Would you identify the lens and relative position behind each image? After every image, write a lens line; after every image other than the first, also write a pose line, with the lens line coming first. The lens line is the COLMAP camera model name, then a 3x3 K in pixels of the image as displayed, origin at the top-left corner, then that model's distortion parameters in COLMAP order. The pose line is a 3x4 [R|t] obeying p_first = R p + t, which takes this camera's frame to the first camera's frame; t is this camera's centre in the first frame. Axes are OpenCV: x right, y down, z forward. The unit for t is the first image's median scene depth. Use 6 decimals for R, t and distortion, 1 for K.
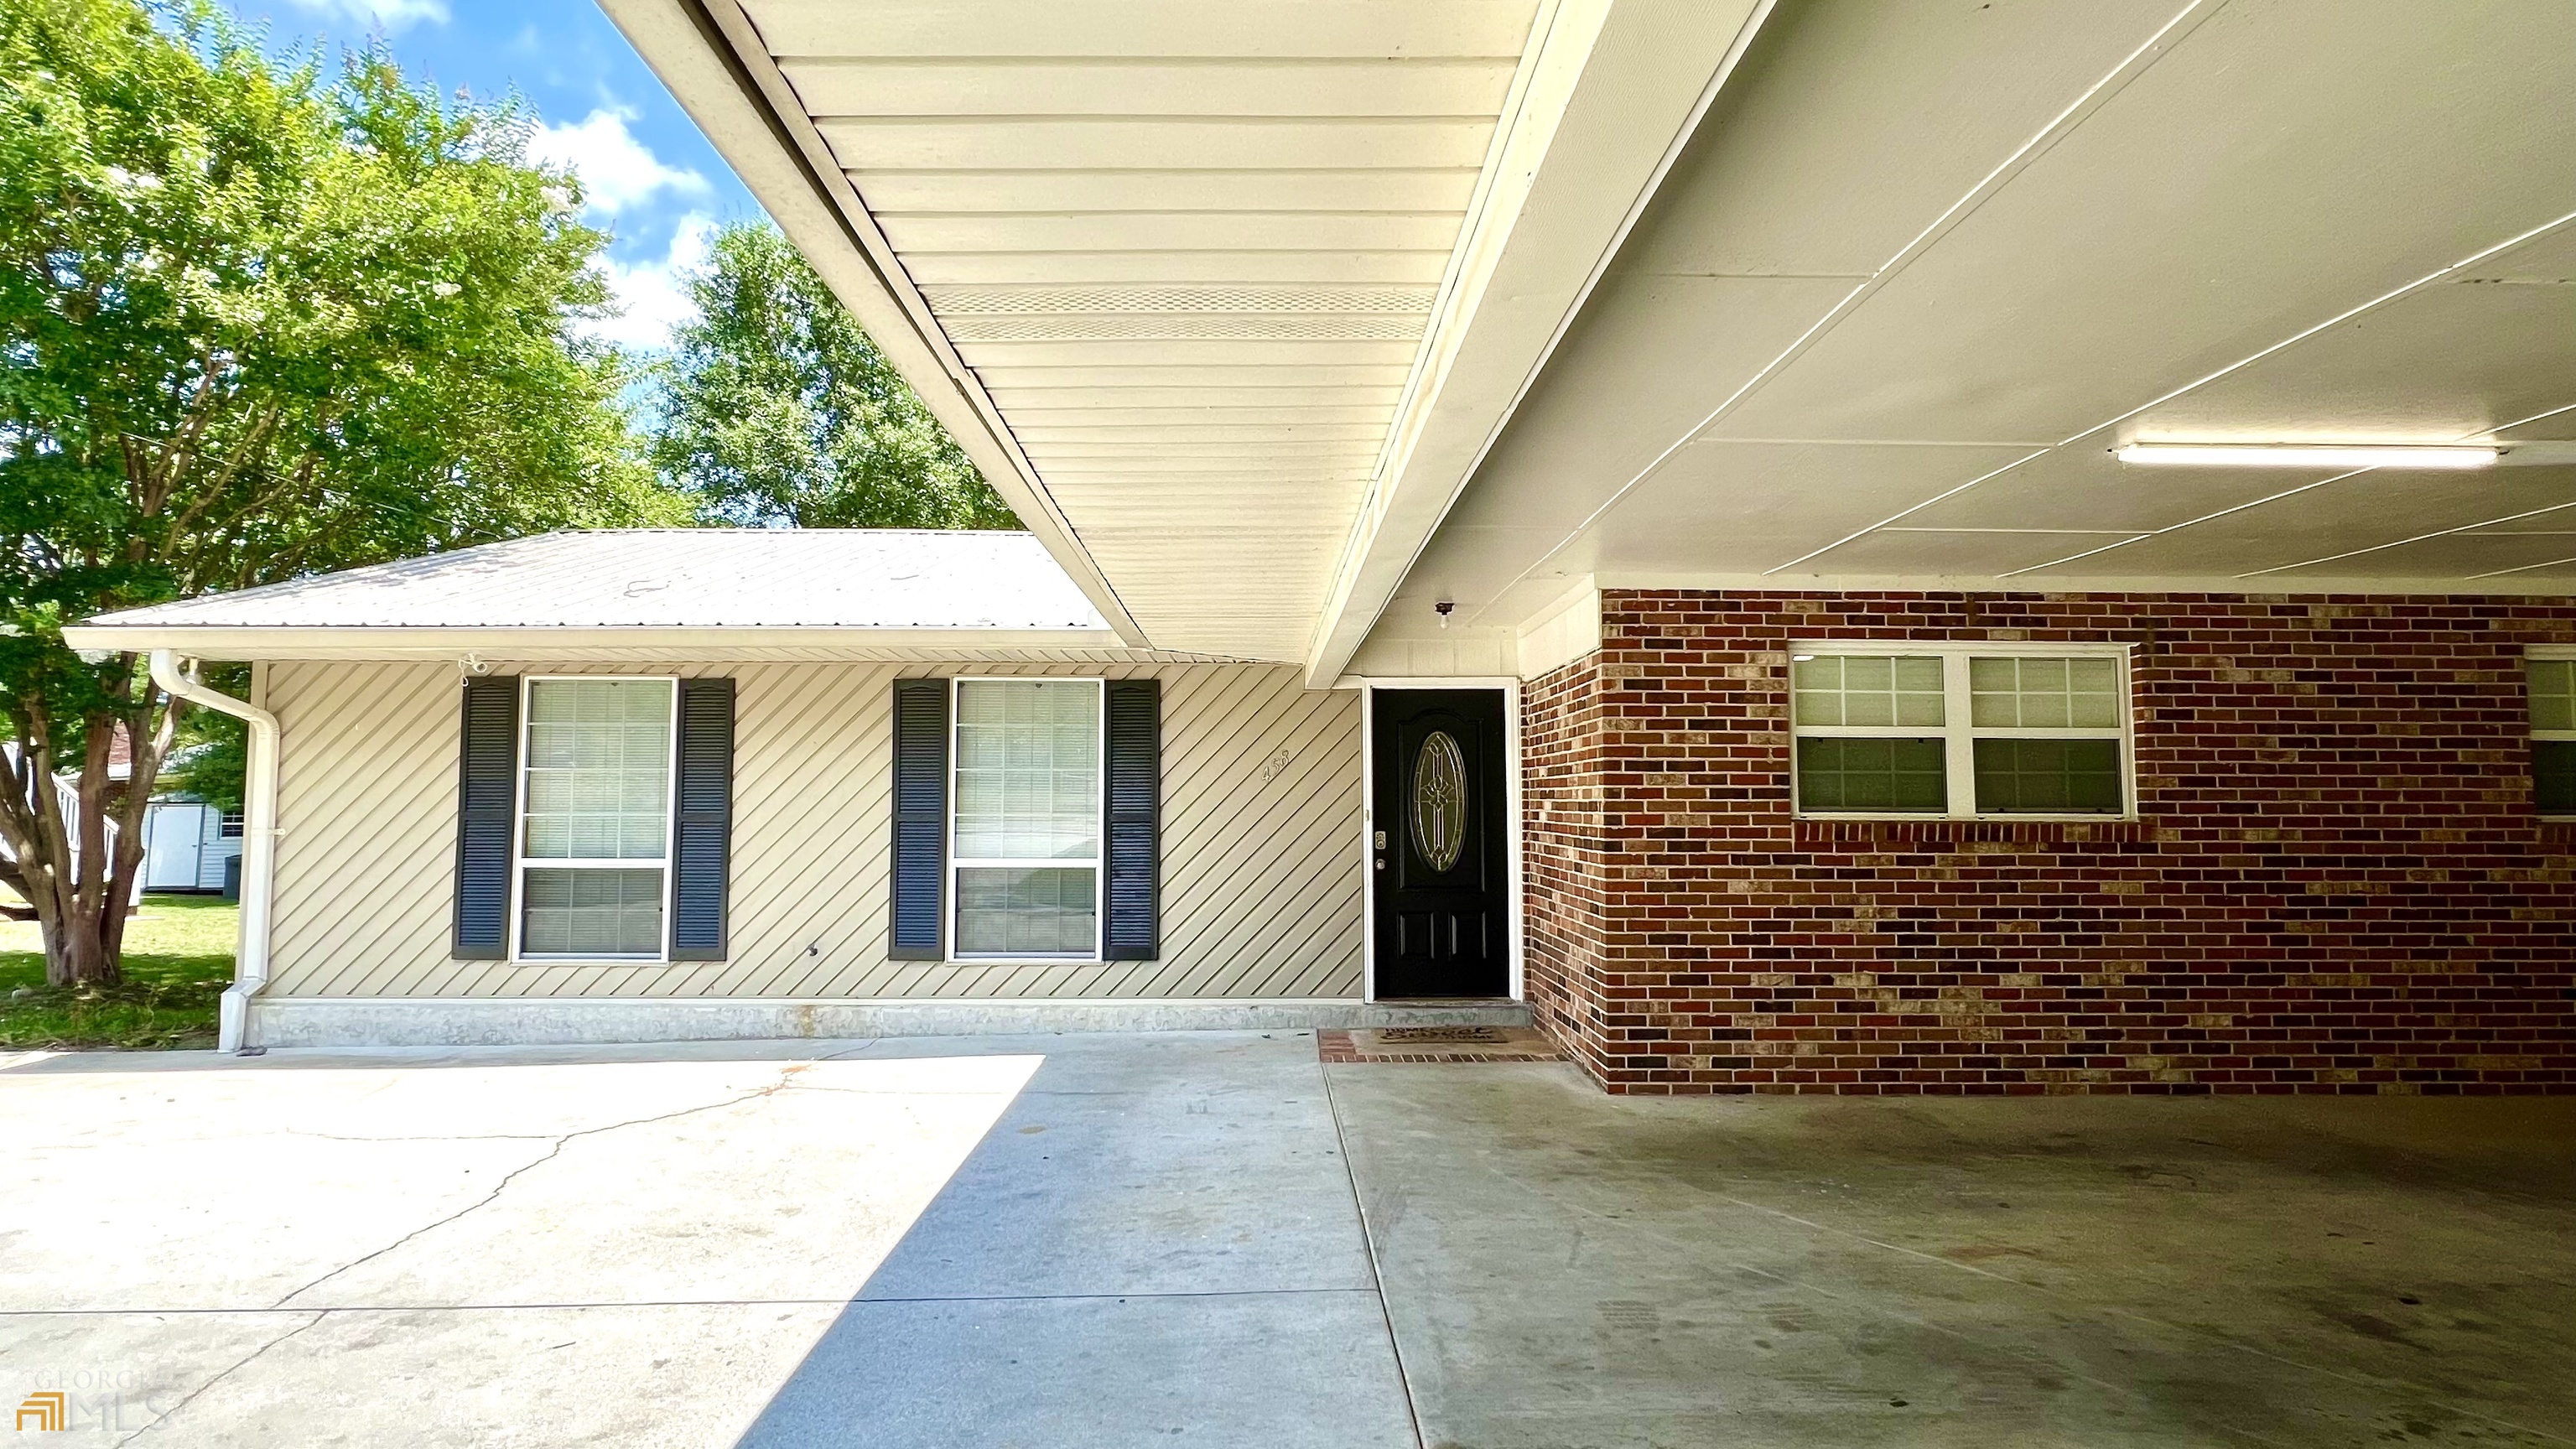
lens RADIAL K [[1259.4, 0, 1263.0], [0, 1259.4, 727.3], [0, 0, 1]] dist [-0.000190, -0.000218]
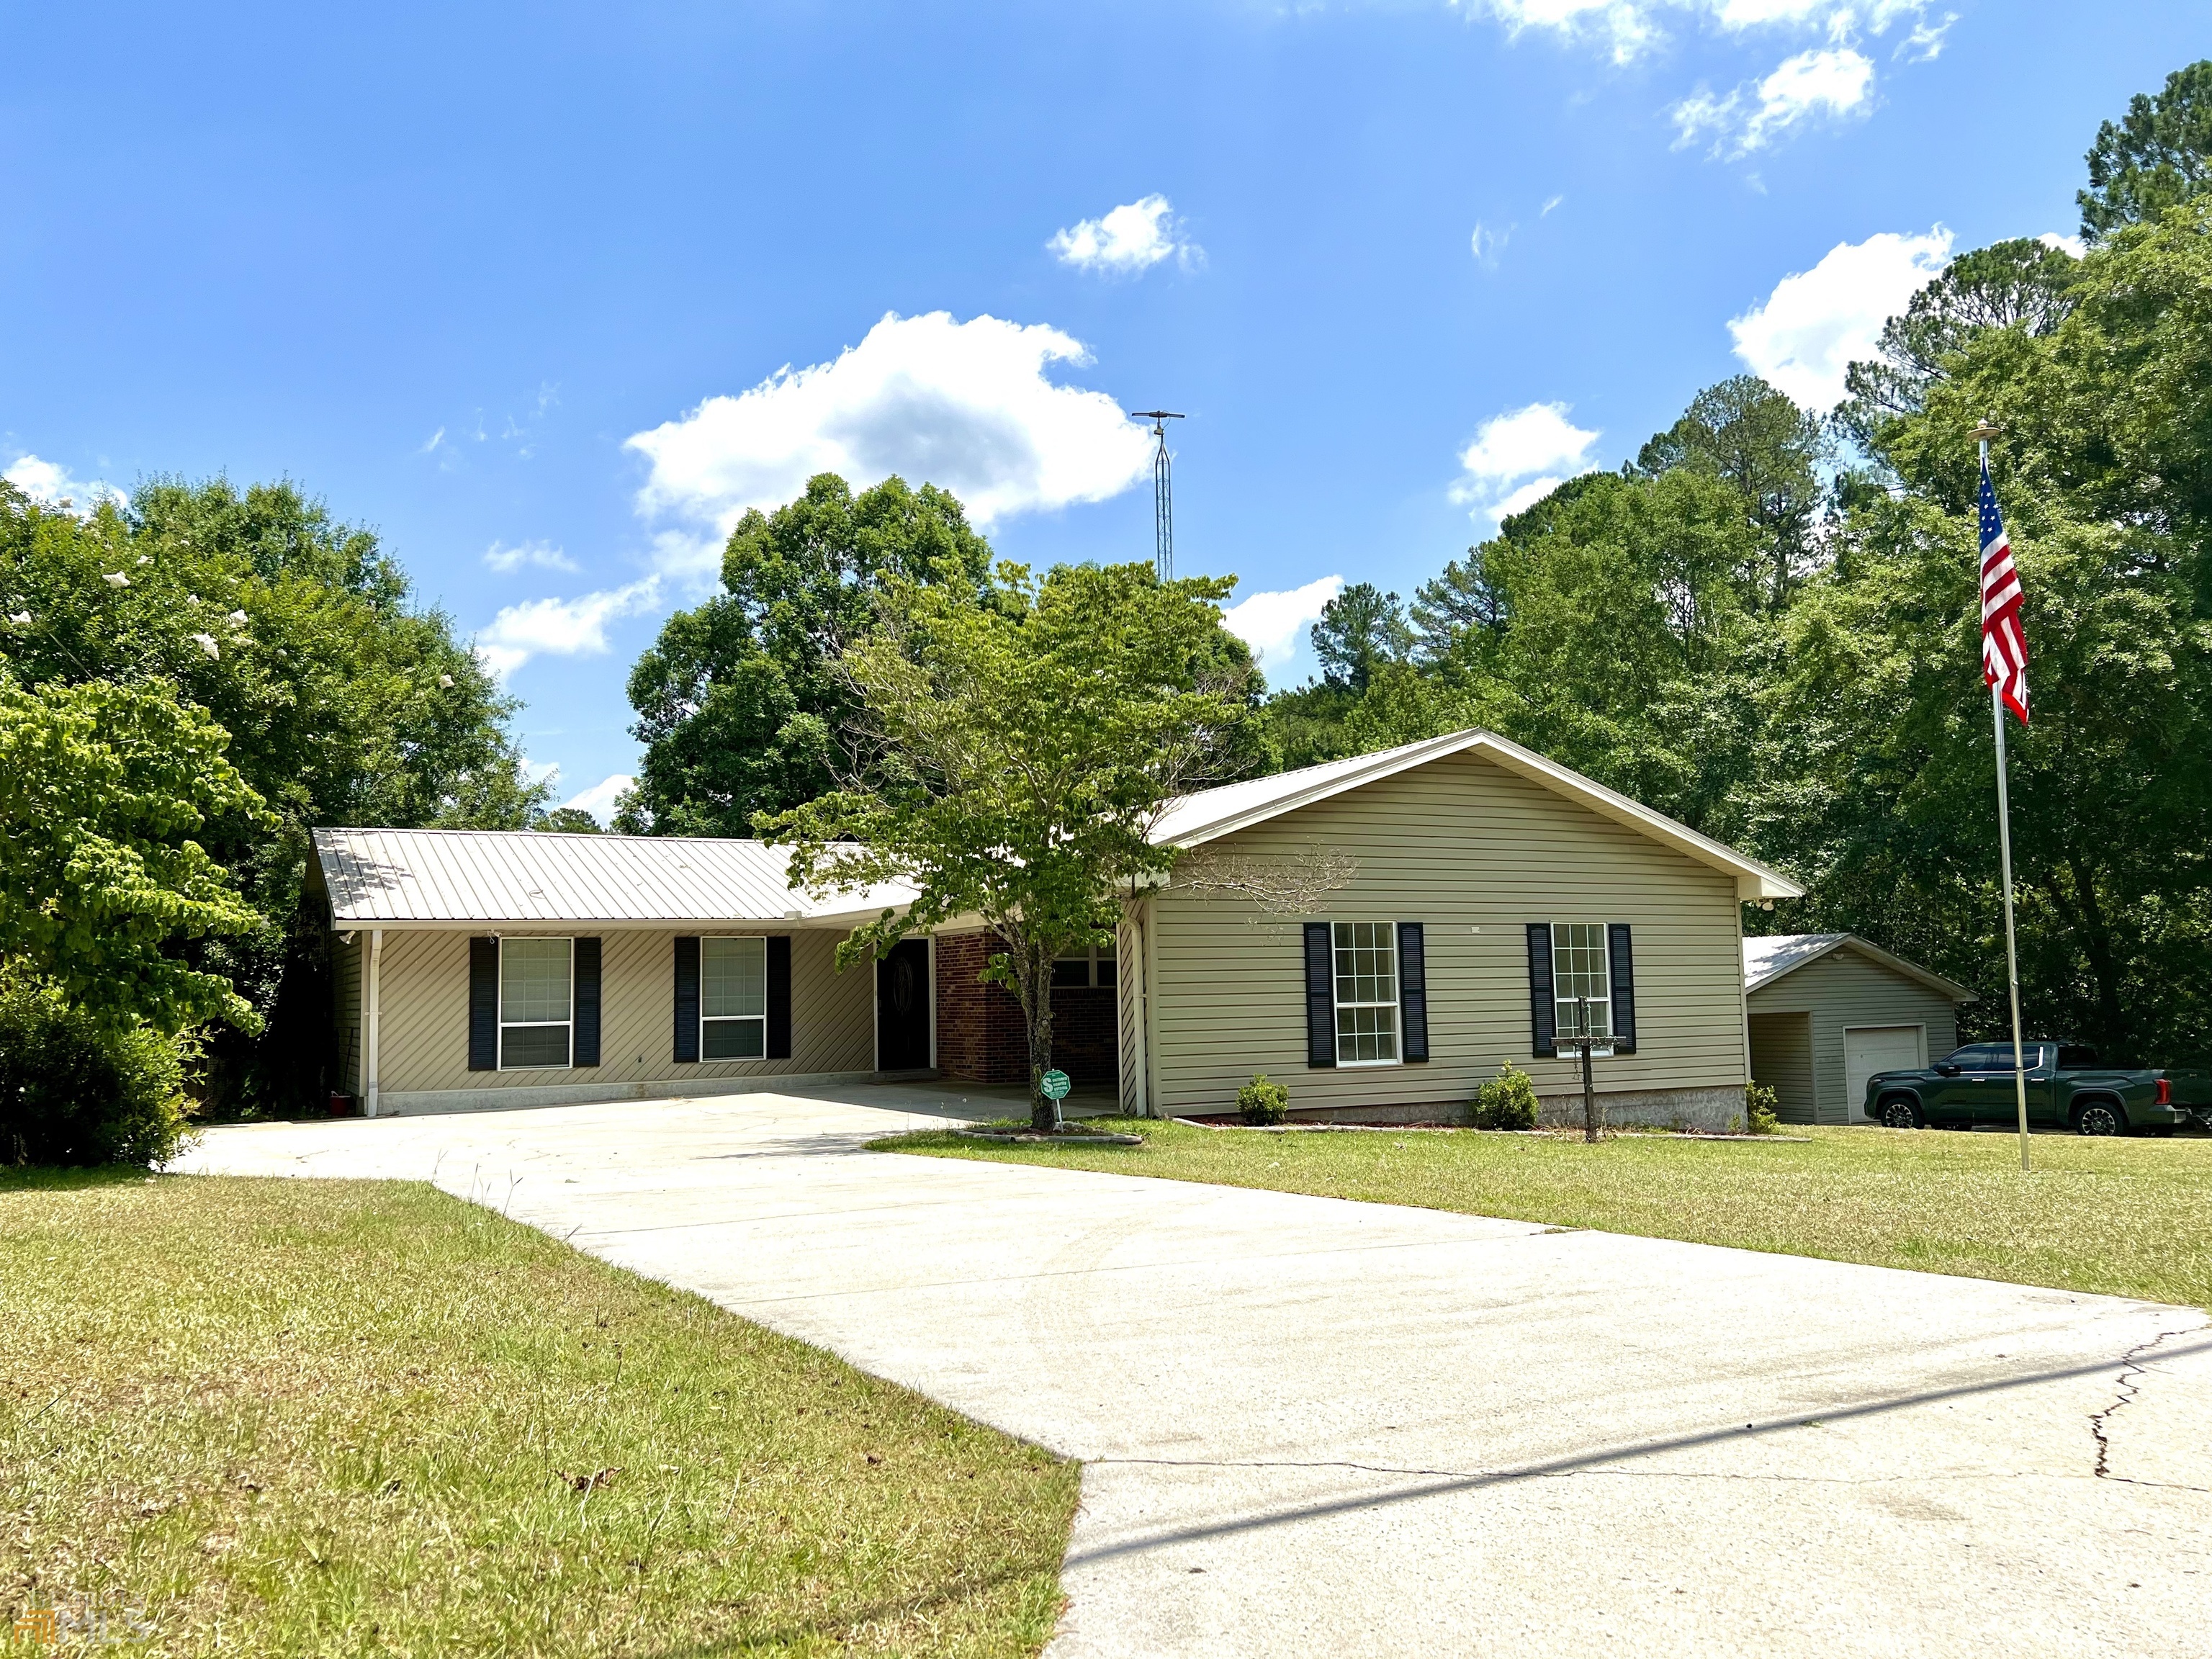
lens RADIAL K [[1675.5, 0, 1120.3], [0, 1675.5, 825.9], [0, 0, 1]] dist [0.039872, -0.009369]
pose [[0.881486, 0.026215, 0.471481, -1.024937], [-0.003725, 0.998813, -0.048571, -0.095700], [-0.472195, 0.041058, 0.880537, -2.048906]]
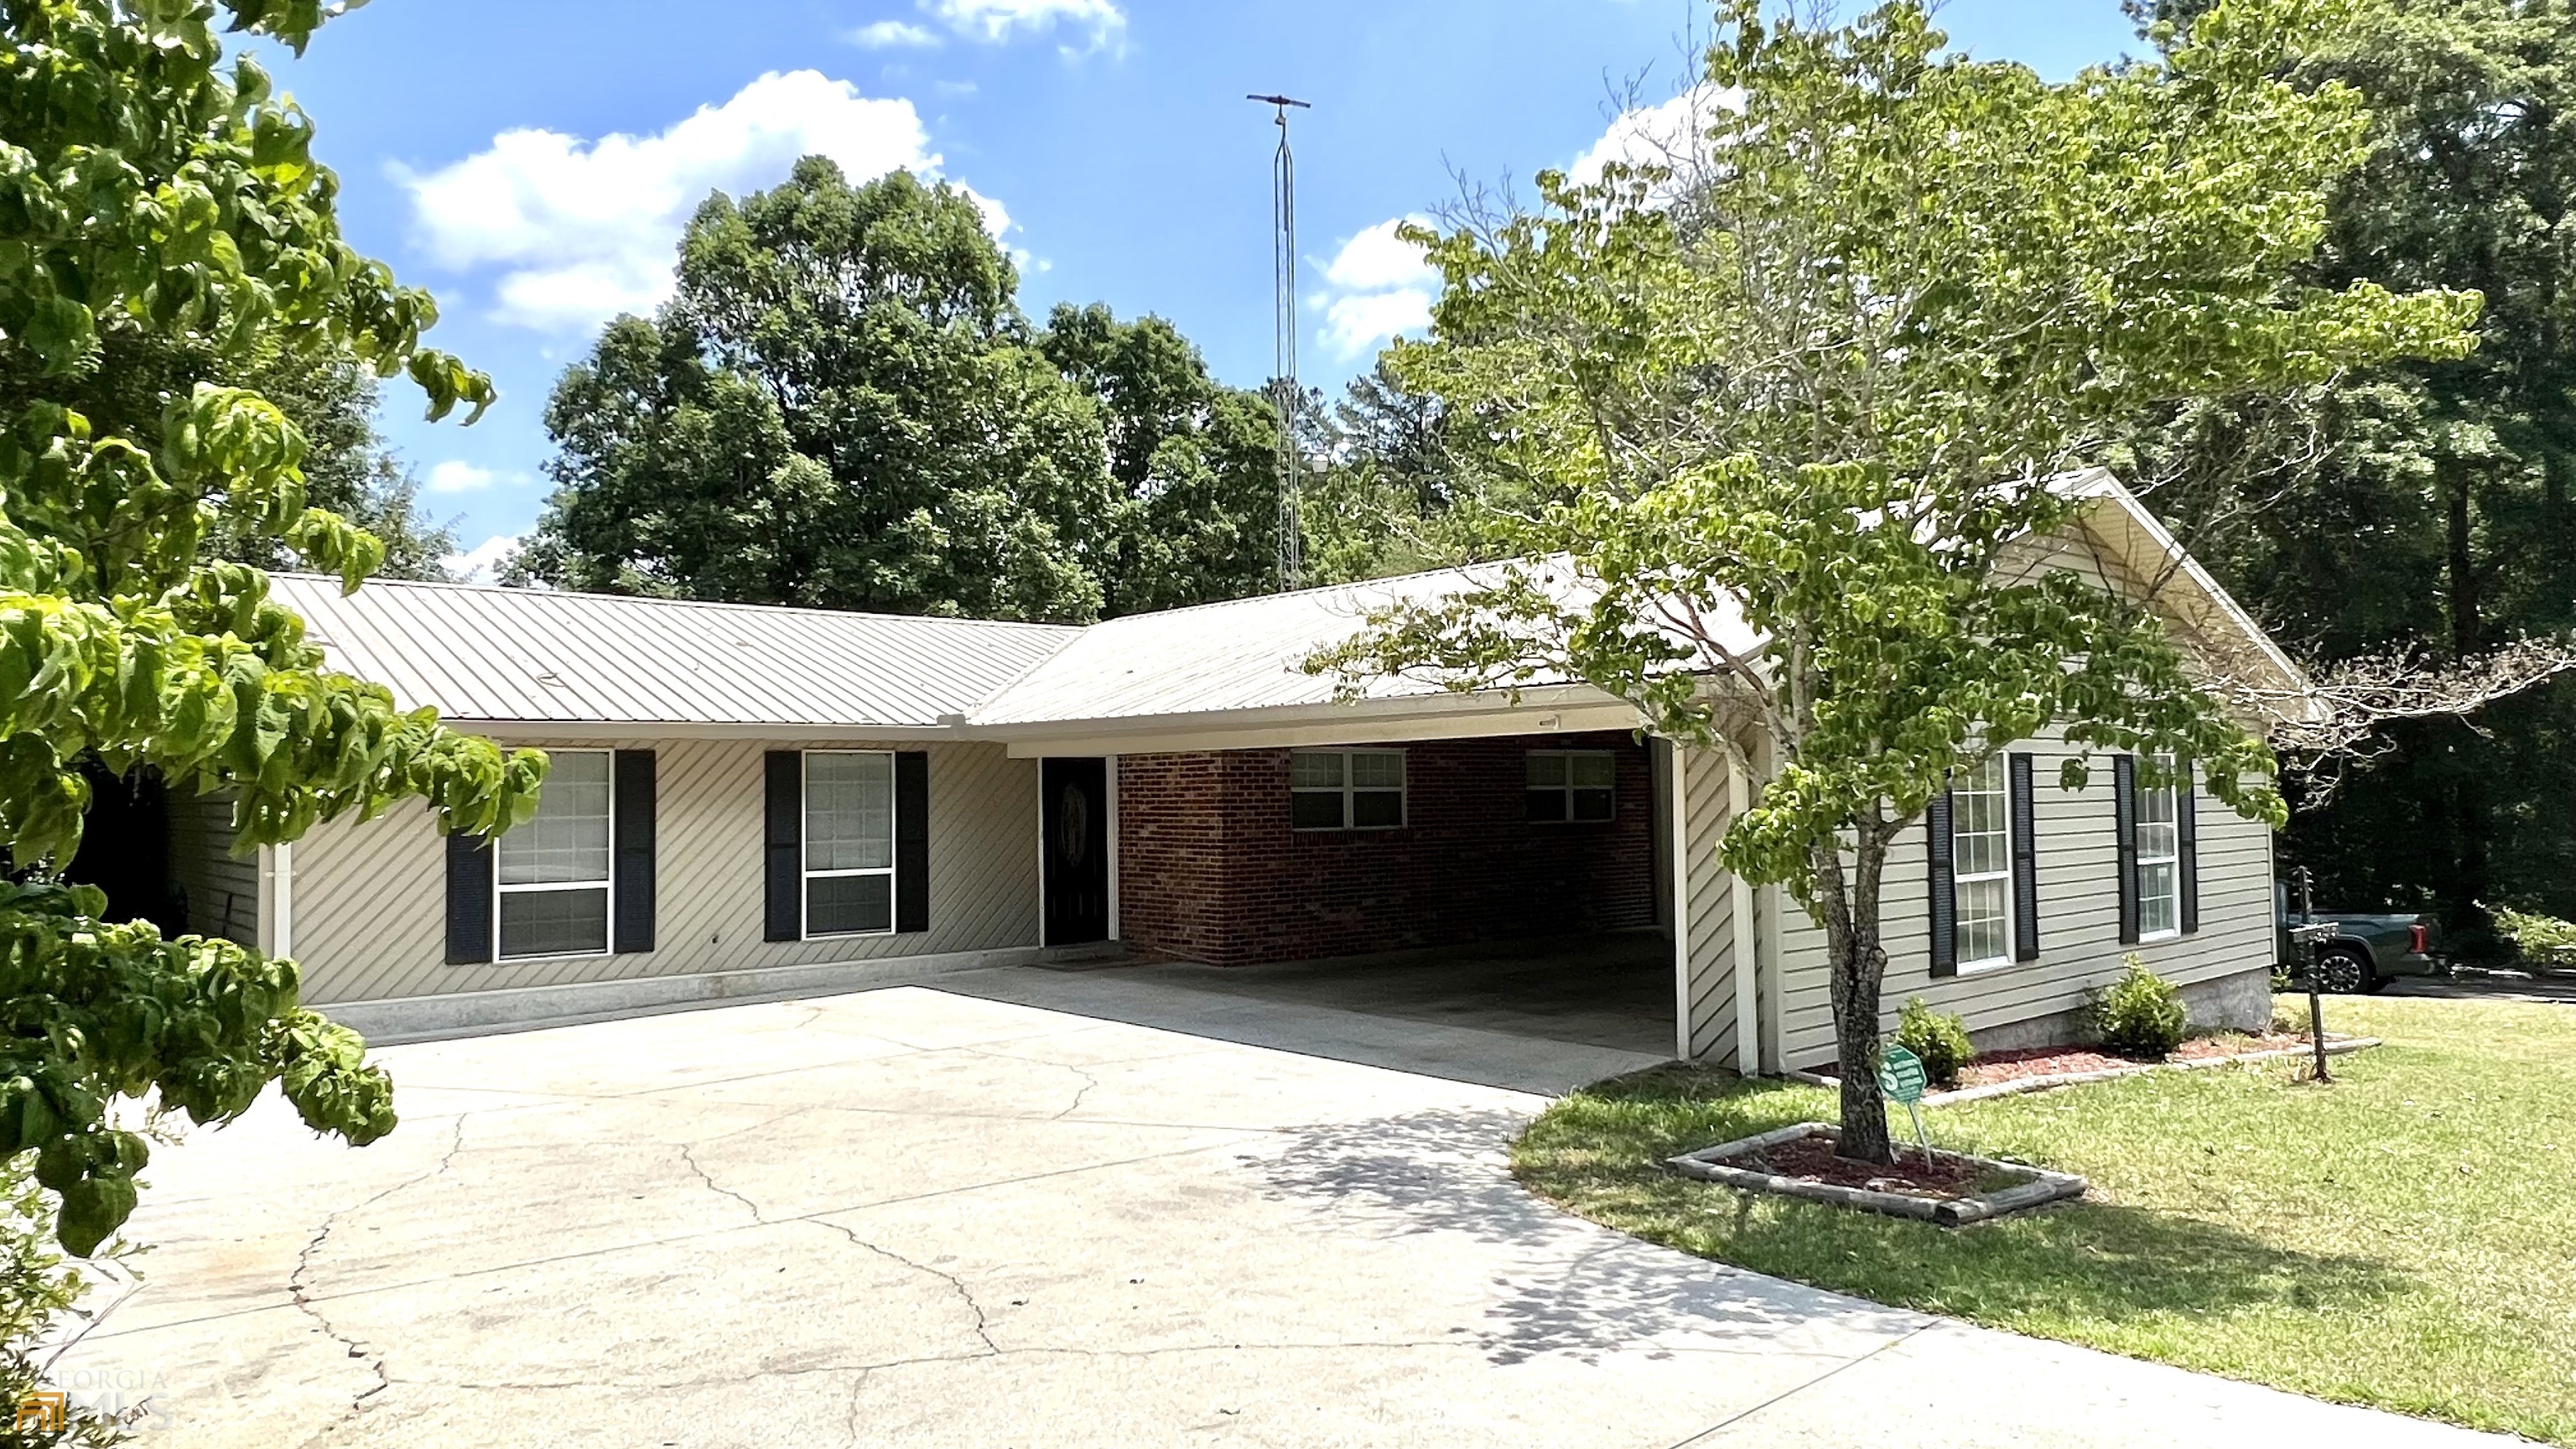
lens RADIAL K [[1641.4, 0, 1283.5], [0, 1641.4, 710.6], [0, 0, 1]] dist [-0.004778, 0.003080]
pose [[0.763479, 0.019877, 0.645526, -1.082137], [-0.023306, 0.999723, -0.003220, -0.095200], [-0.645412, -0.012586, 0.763731, -0.860503]]
